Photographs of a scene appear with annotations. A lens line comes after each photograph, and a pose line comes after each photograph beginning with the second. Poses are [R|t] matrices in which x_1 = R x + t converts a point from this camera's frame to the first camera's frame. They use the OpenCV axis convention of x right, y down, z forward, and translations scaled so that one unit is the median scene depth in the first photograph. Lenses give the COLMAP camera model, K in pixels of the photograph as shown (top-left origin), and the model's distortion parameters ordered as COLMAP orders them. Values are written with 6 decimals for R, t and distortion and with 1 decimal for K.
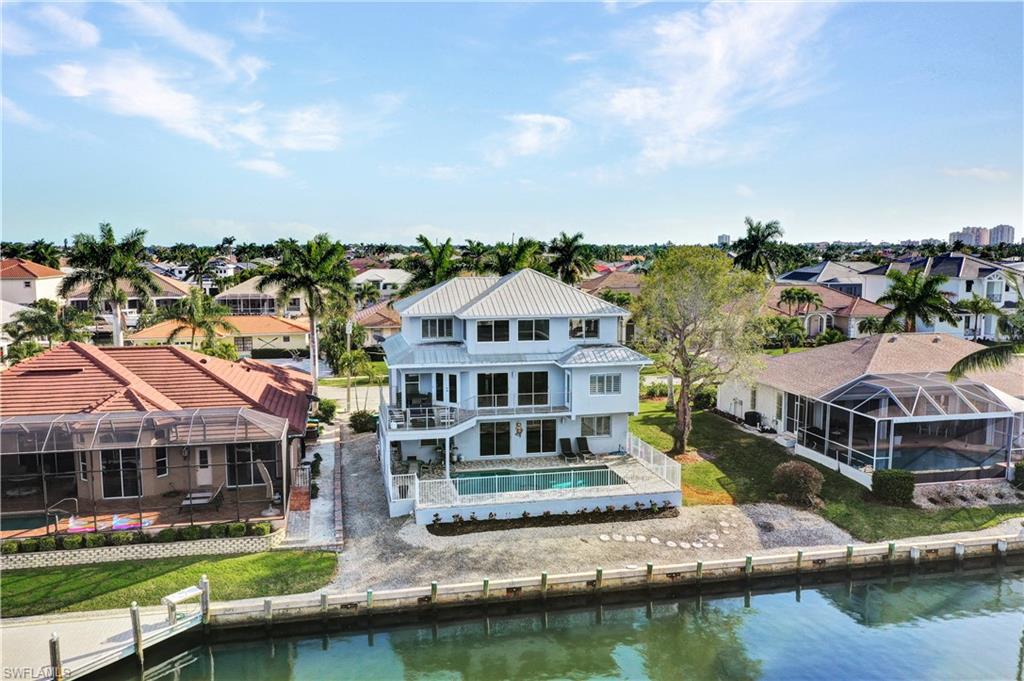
lens RADIAL K [[818.8, 0, 512.0], [0, 818.8, 340.5], [0, 0, 1]] dist [-0.006491, 0.002233]
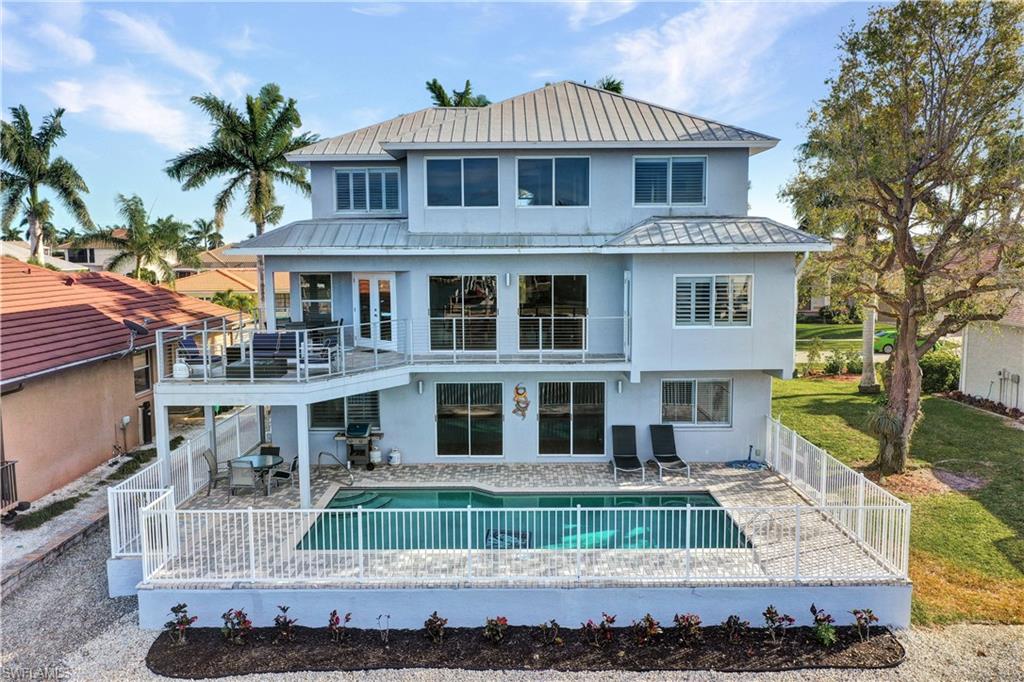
lens RADIAL K [[818.8, 0, 512.0], [0, 818.8, 341.0], [0, 0, 1]] dist [-0.006491, 0.002233]
pose [[0.977389, 0.019086, -0.210587, 0.100933], [-0.020559, 0.999777, -0.004809, 0.077882], [0.210449, 0.009030, 0.977563, 0.555334]]
